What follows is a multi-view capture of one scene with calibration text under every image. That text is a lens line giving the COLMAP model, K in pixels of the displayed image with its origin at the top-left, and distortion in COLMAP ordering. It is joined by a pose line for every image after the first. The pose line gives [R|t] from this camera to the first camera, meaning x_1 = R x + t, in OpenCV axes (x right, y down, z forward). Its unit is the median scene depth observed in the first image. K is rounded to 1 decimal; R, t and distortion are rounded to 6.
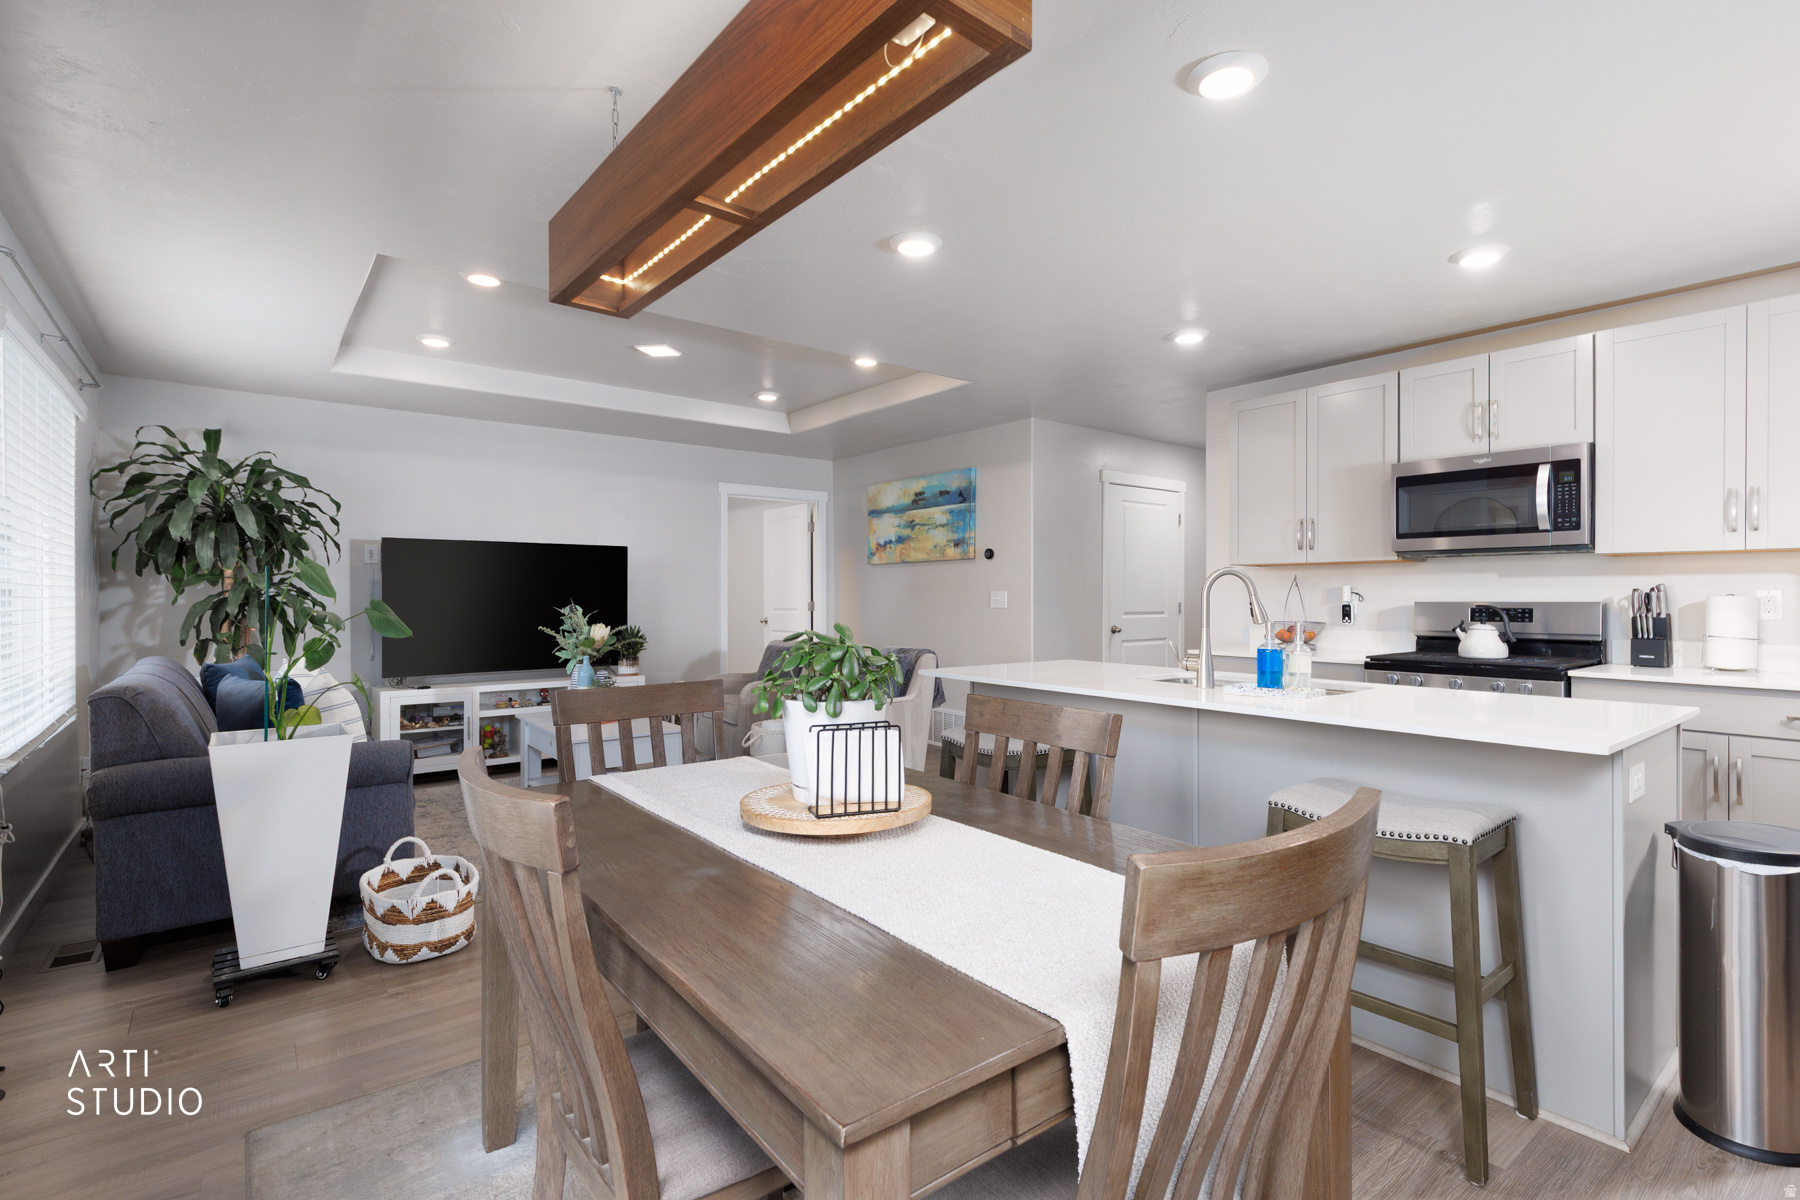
lens RADIAL K [[837.6, 0, 912.6], [0, 837.6, 598.0], [0, 0, 1]] dist [0.011409, -0.000347]
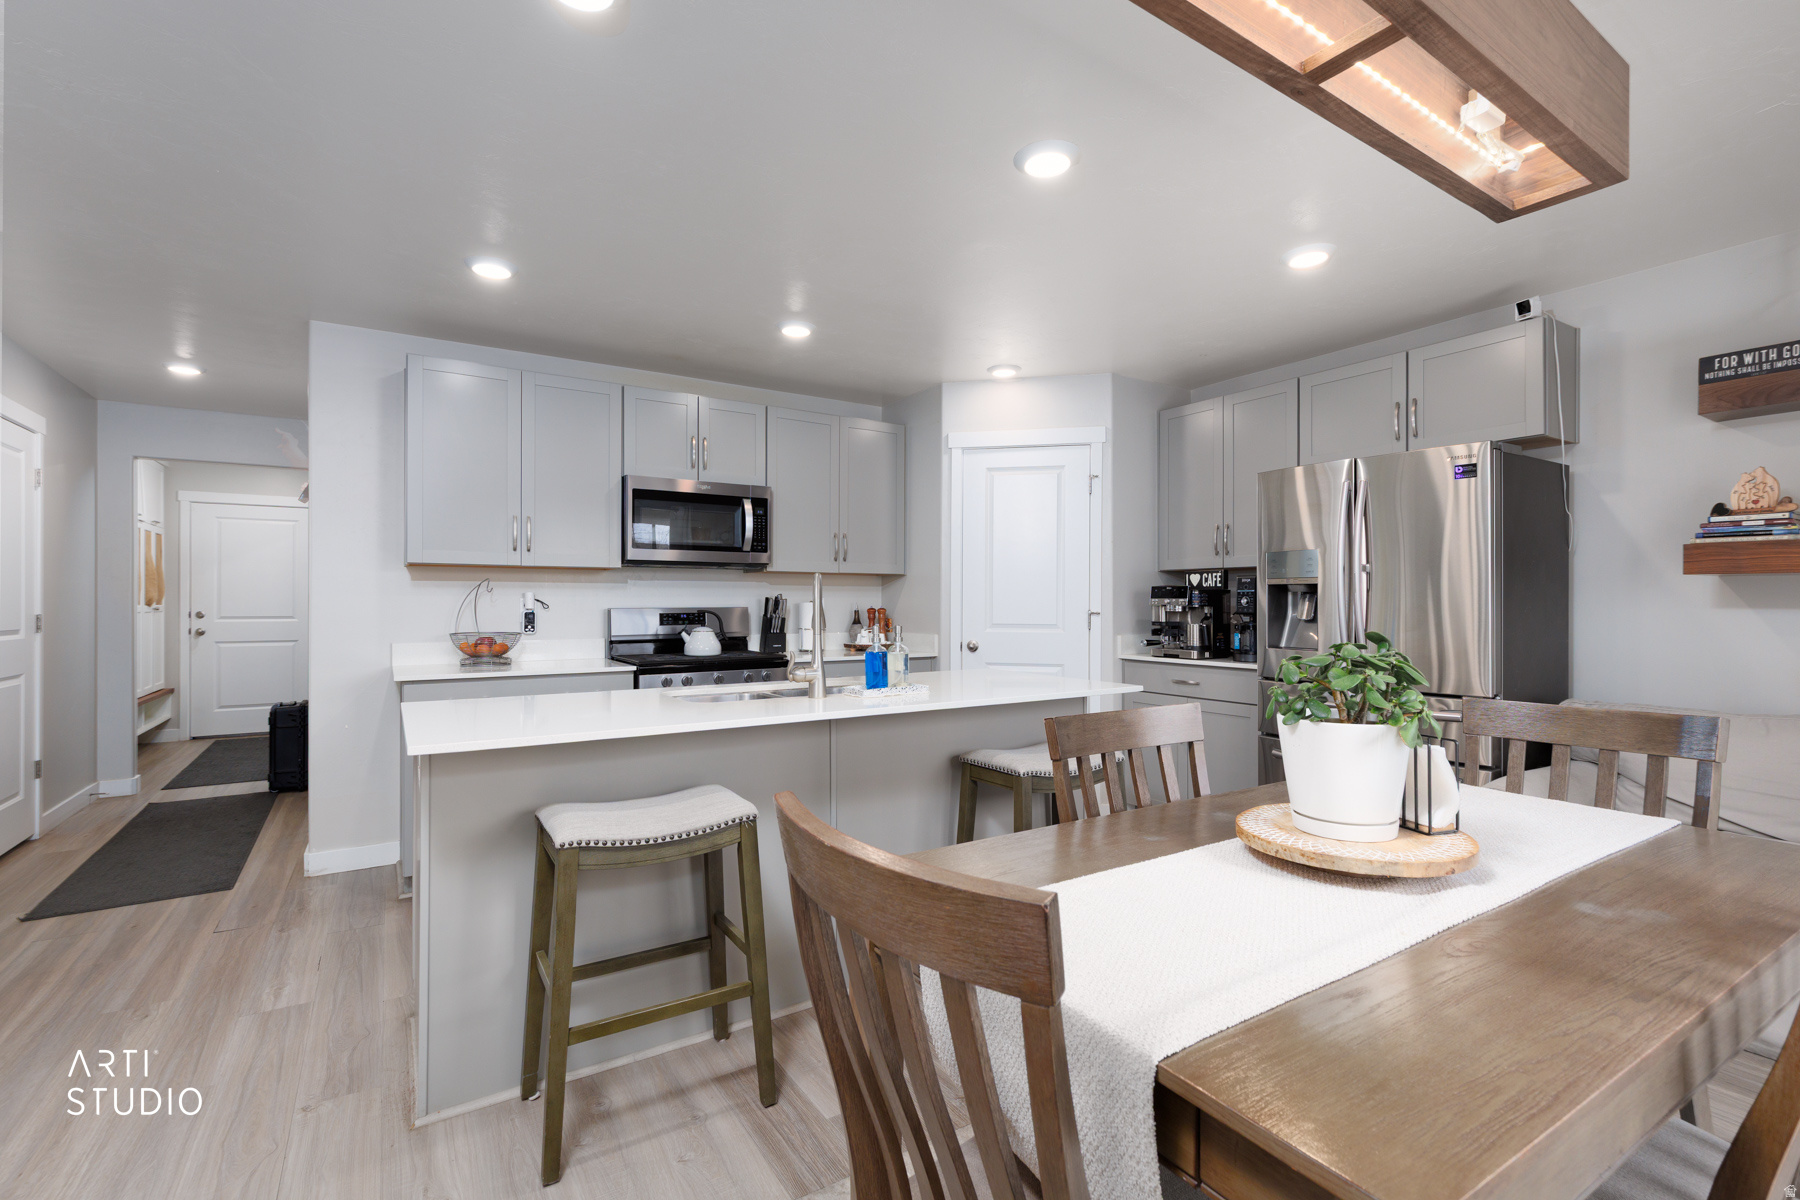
lens RADIAL K [[837.6, 0, 912.6], [0, 837.6, 598.0], [0, 0, 1]] dist [0.011409, -0.000347]
pose [[0.093706, 0.004852, 0.995588, -0.327139], [0.001973, 0.999985, -0.005059, -0.002115], [-0.995598, 0.002438, 0.093695, 0.438181]]
